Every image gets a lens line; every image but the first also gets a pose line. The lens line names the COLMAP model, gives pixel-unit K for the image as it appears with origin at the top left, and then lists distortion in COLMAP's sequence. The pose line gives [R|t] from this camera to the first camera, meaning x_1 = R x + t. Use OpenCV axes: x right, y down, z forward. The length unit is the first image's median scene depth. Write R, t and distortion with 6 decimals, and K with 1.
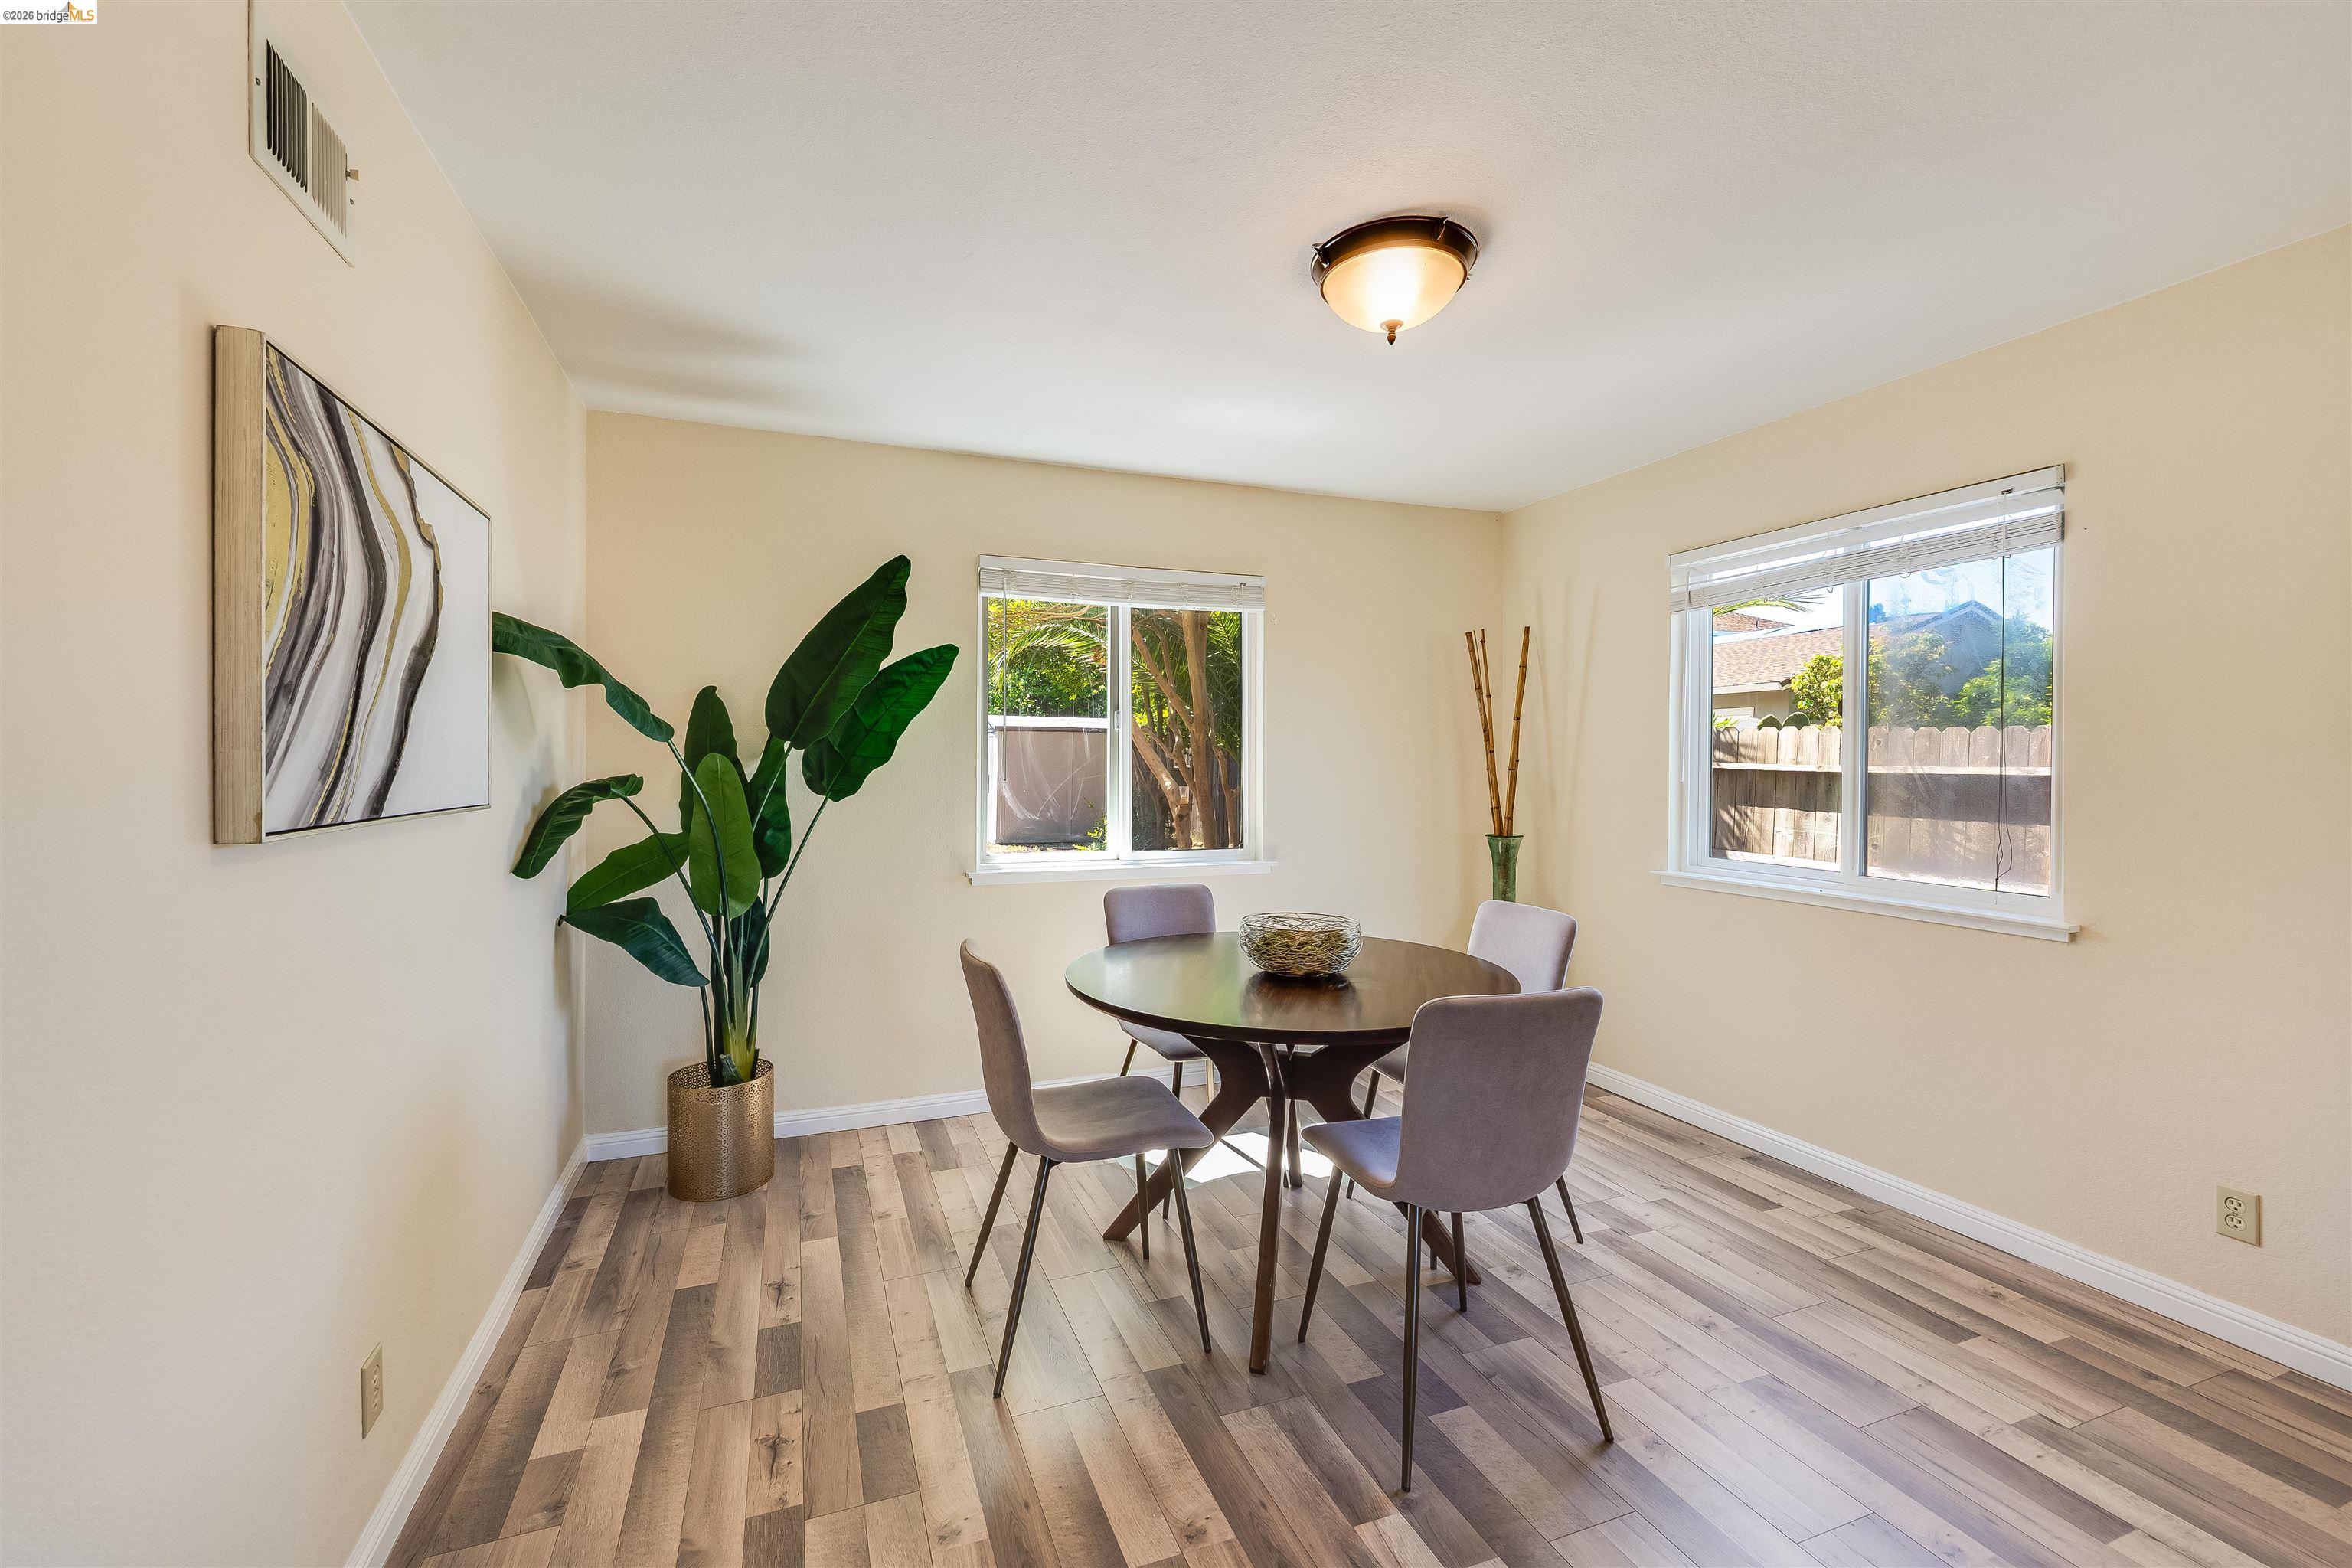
lens RADIAL K [[967.8, 0, 1170.1], [0, 967.8, 779.3], [0, 0, 1]] dist [0.000301, -0.001295]
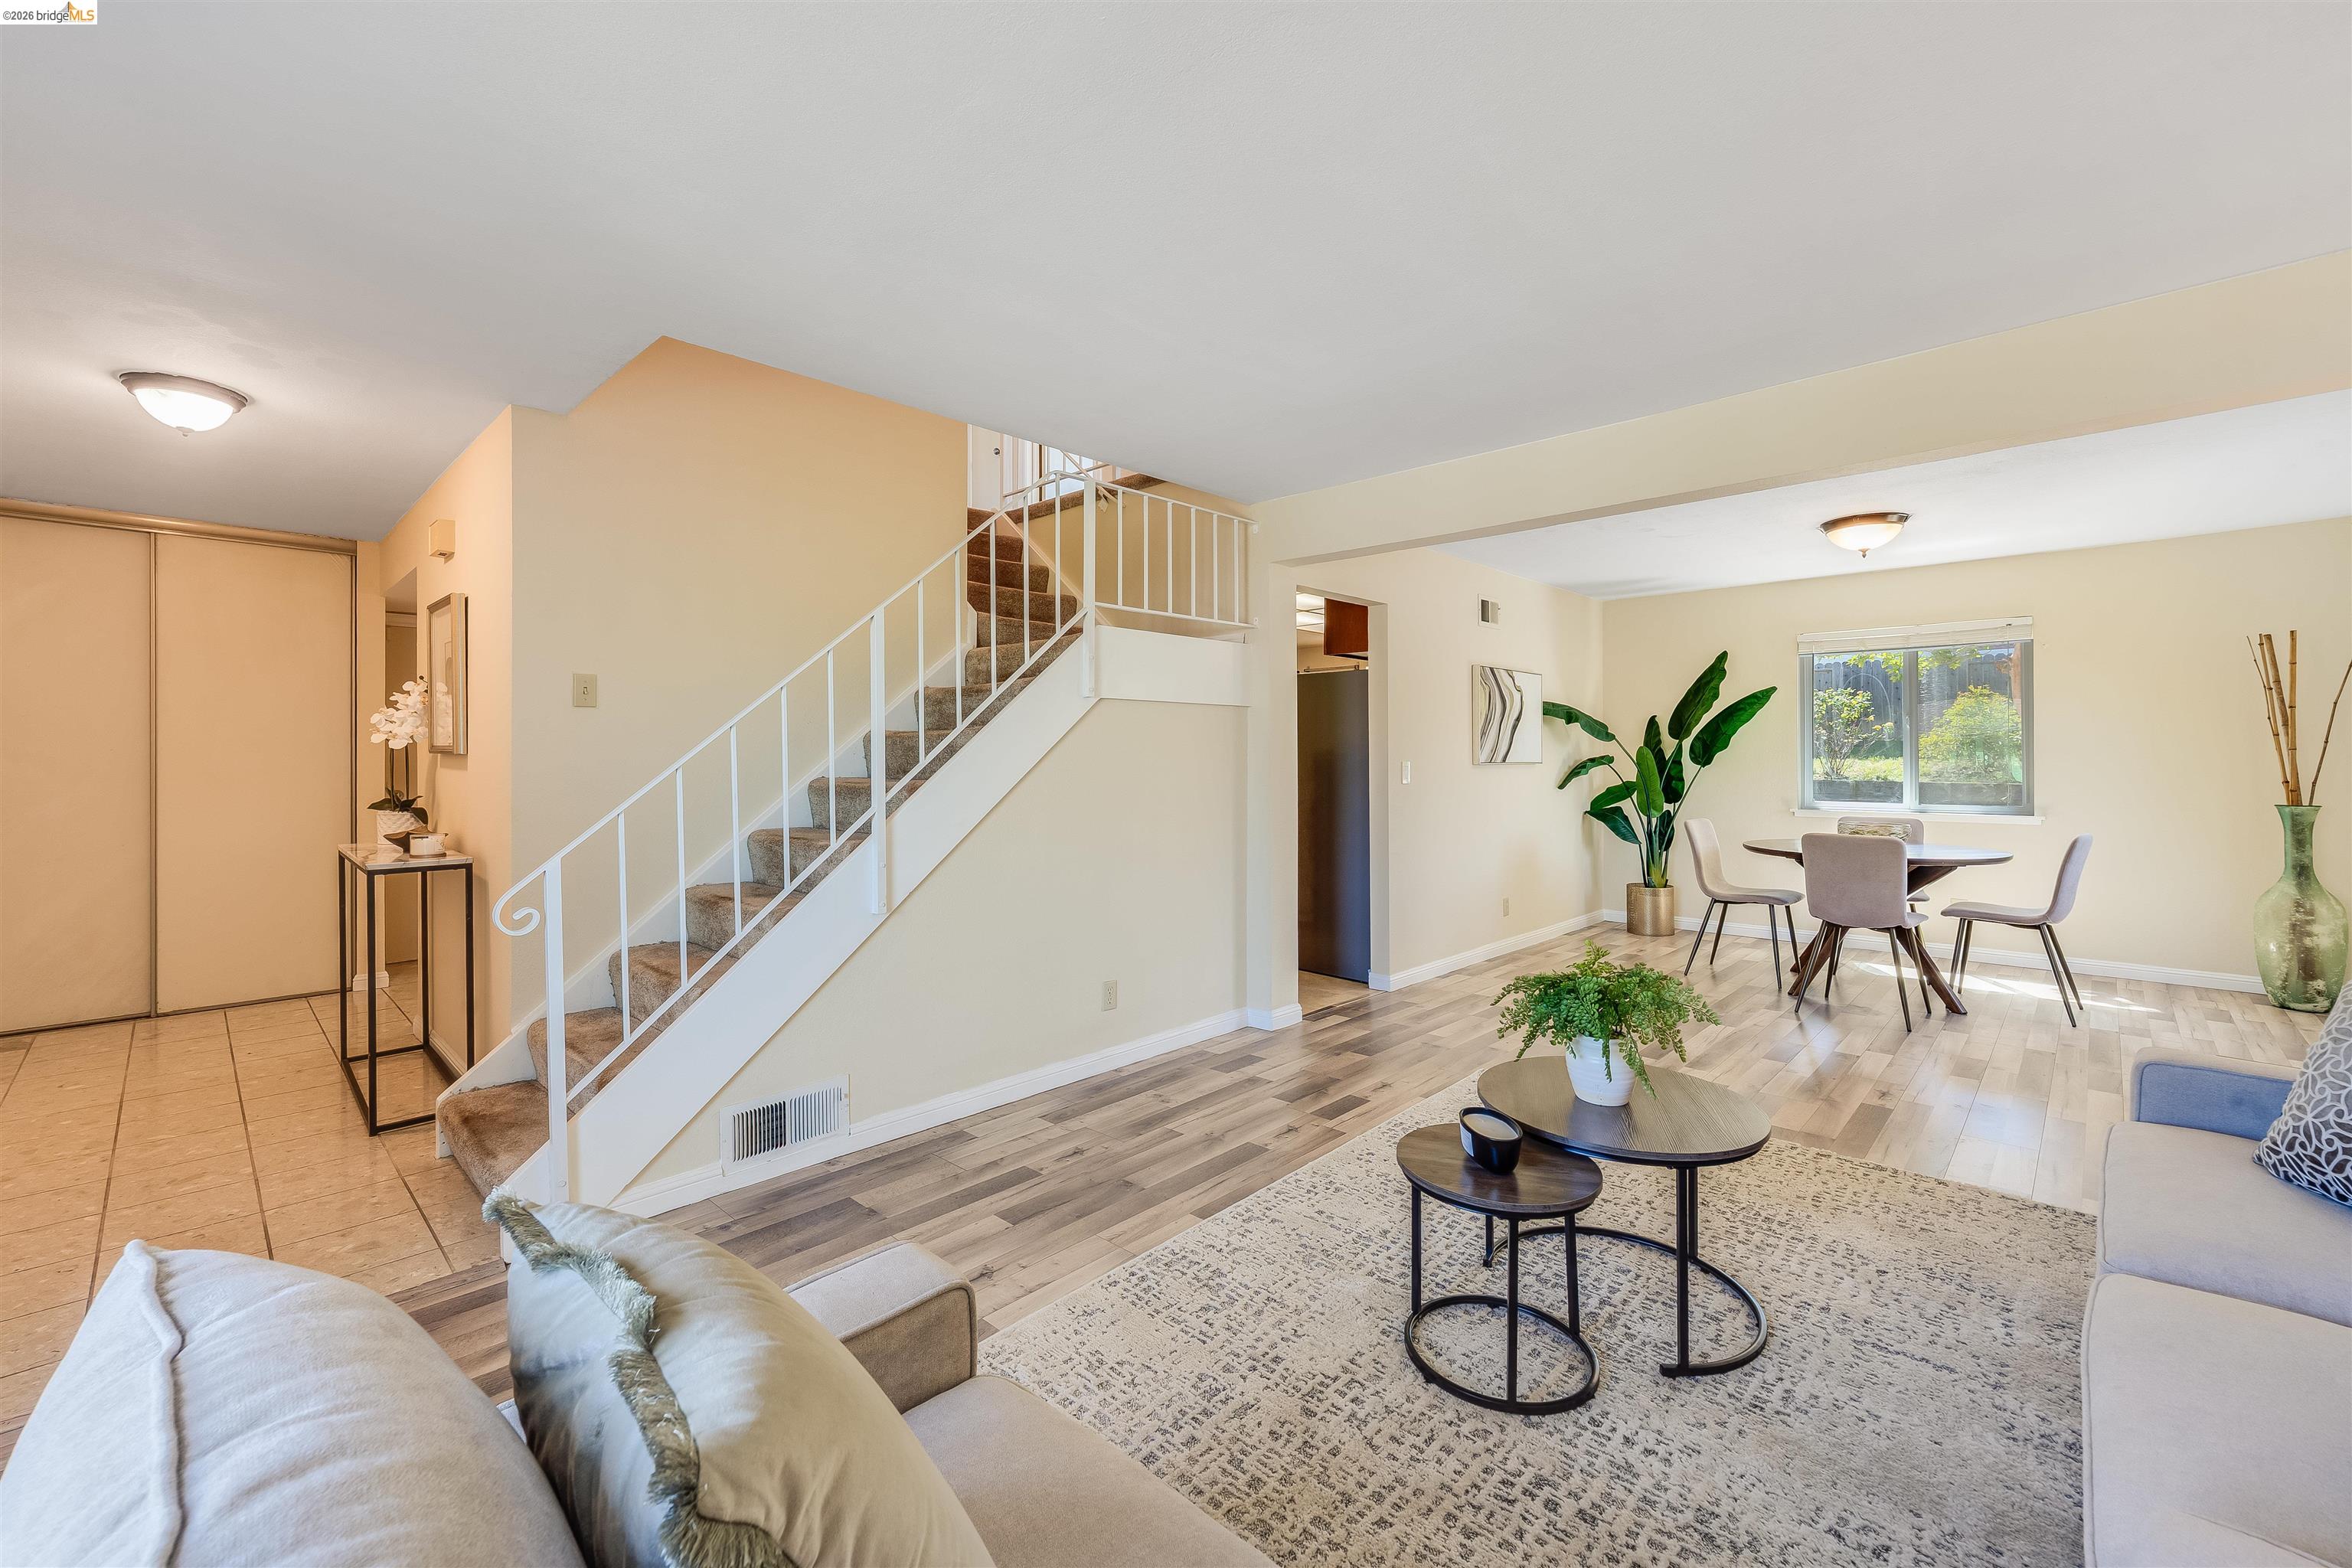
lens RADIAL K [[967.8, 0, 1163.6], [0, 967.8, 756.0], [0, 0, 1]] dist [0.000301, -0.001295]
pose [[0.412165, -0.008153, -0.911073, 1.144336], [-0.012134, 0.999822, -0.014436, 0.043015], [0.911028, 0.017005, 0.411993, -0.987099]]
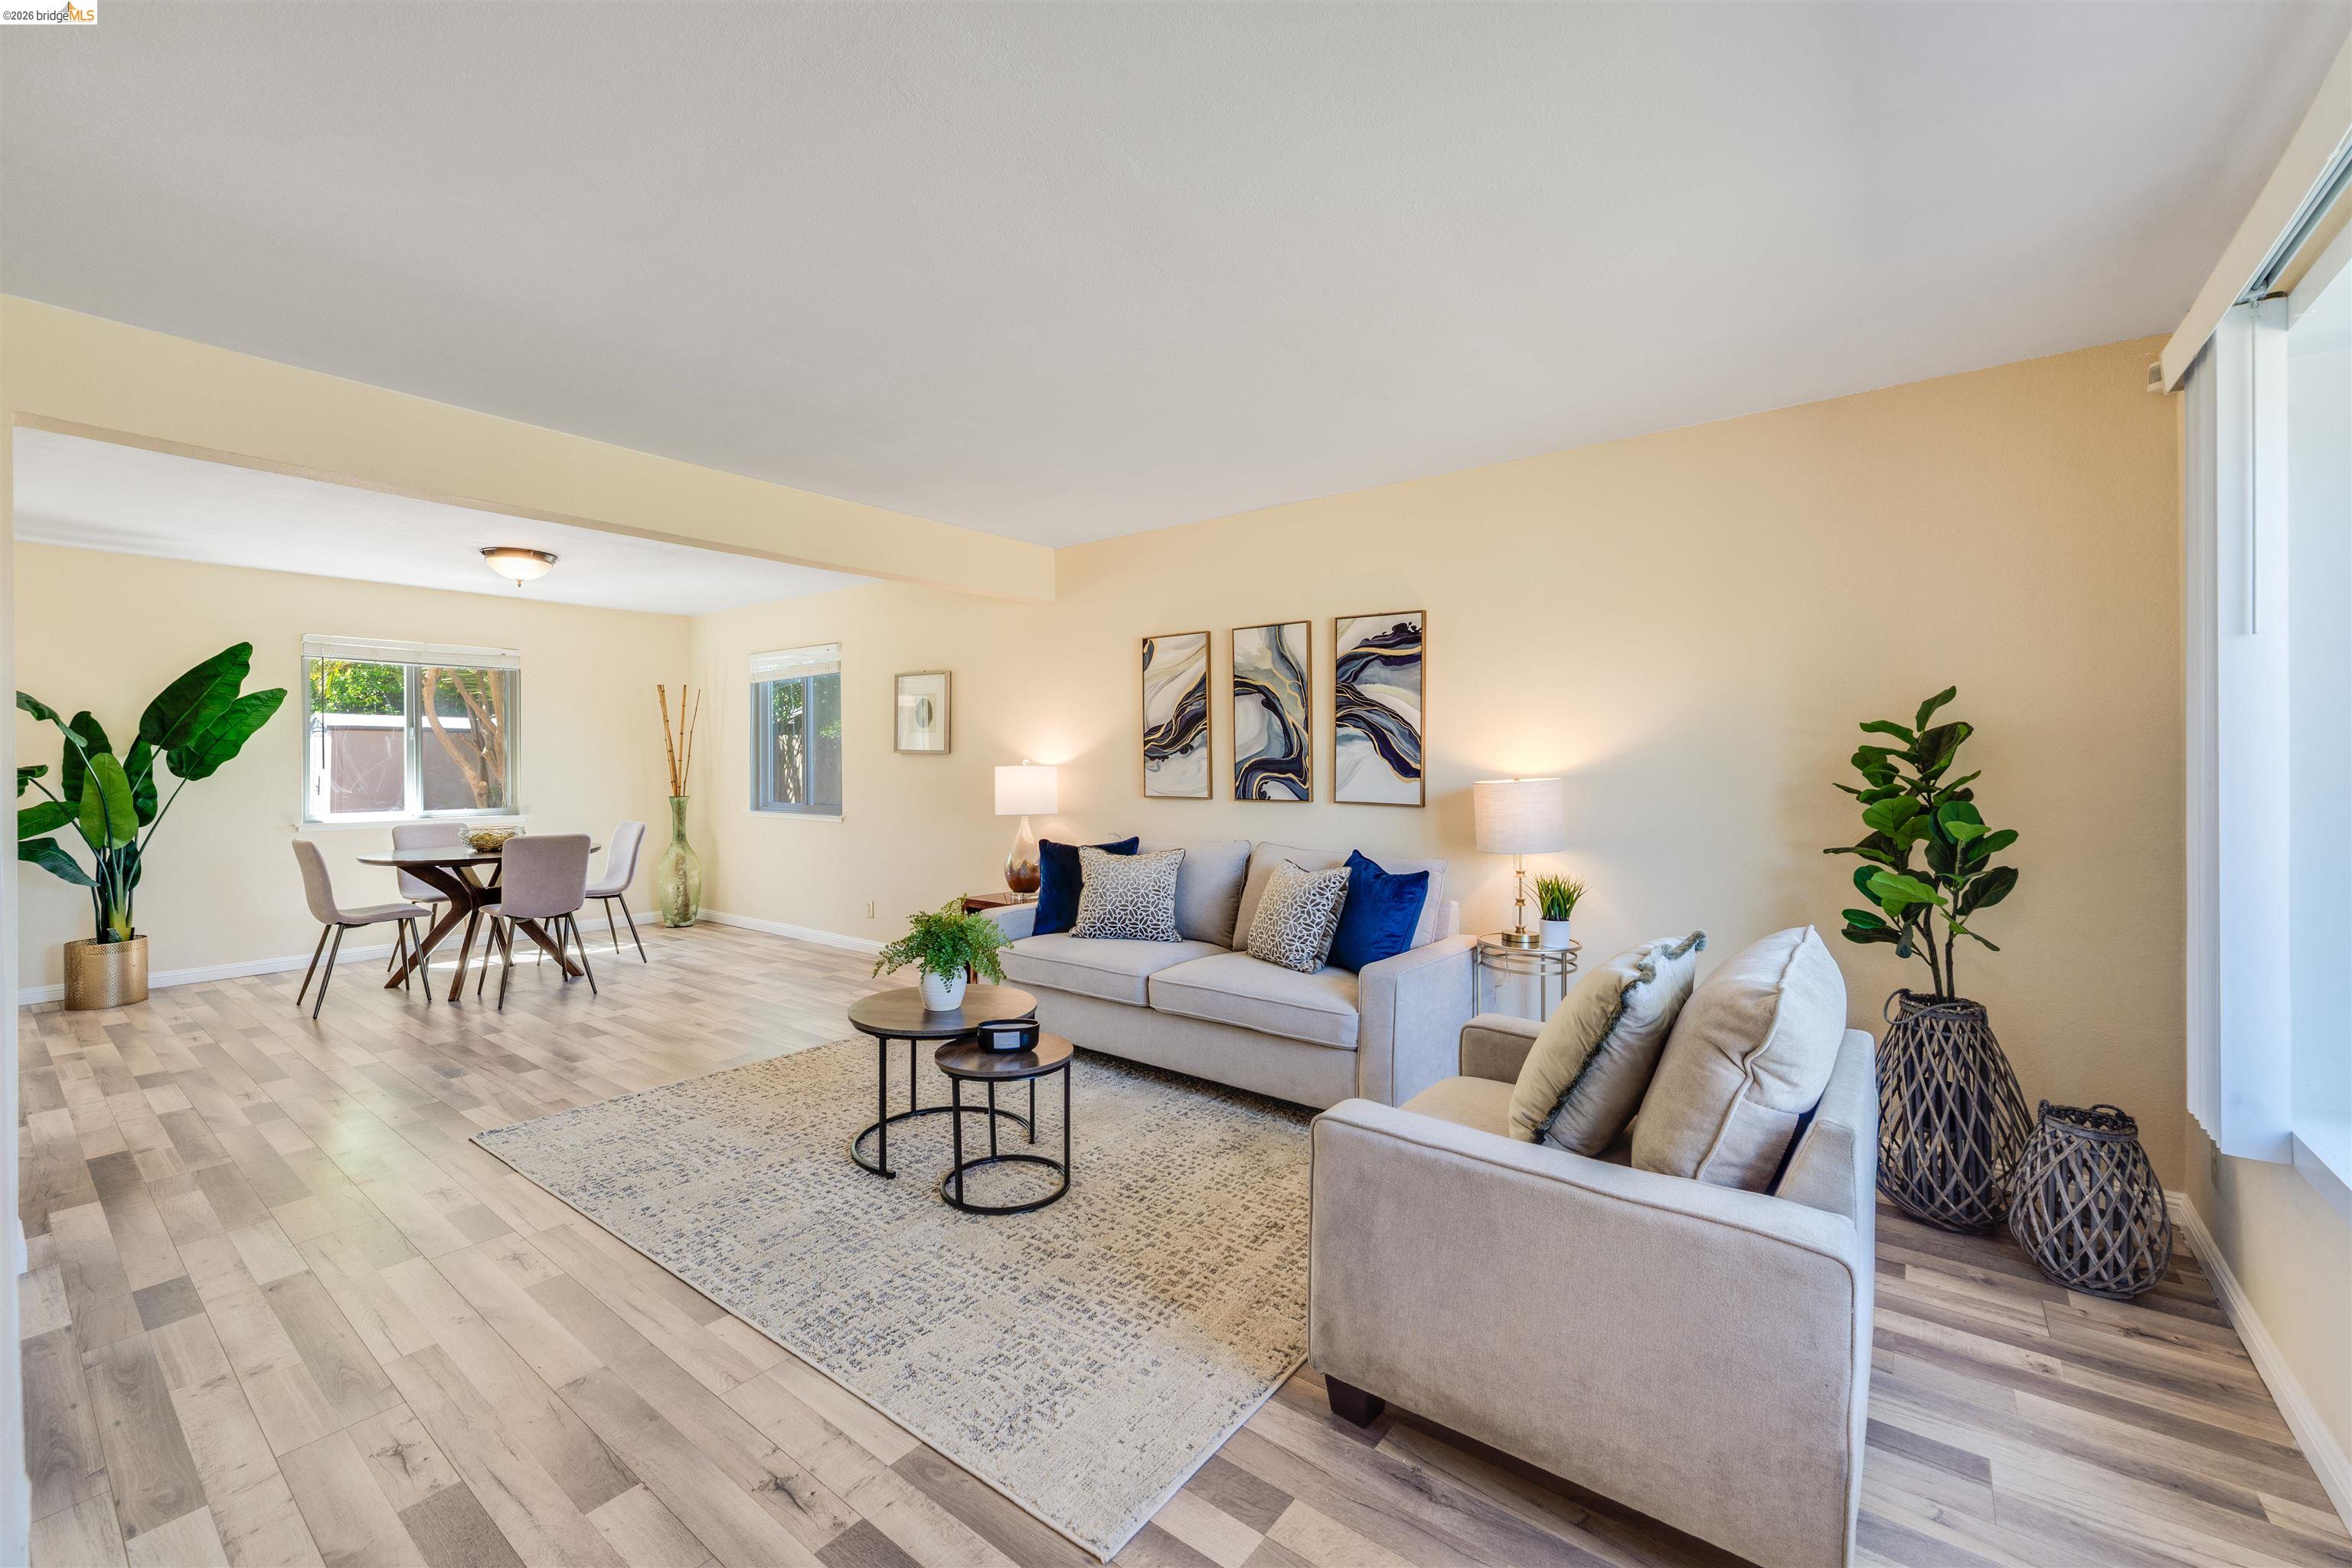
lens RADIAL K [[967.8, 0, 1158.3], [0, 967.8, 757.8], [0, 0, 1]] dist [0.000301, -0.001295]
pose [[0.862673, -0.006115, 0.505725, 0.274013], [0.015950, 0.999758, -0.015121, 0.036926], [-0.505511, 0.021111, 0.862562, -1.403921]]
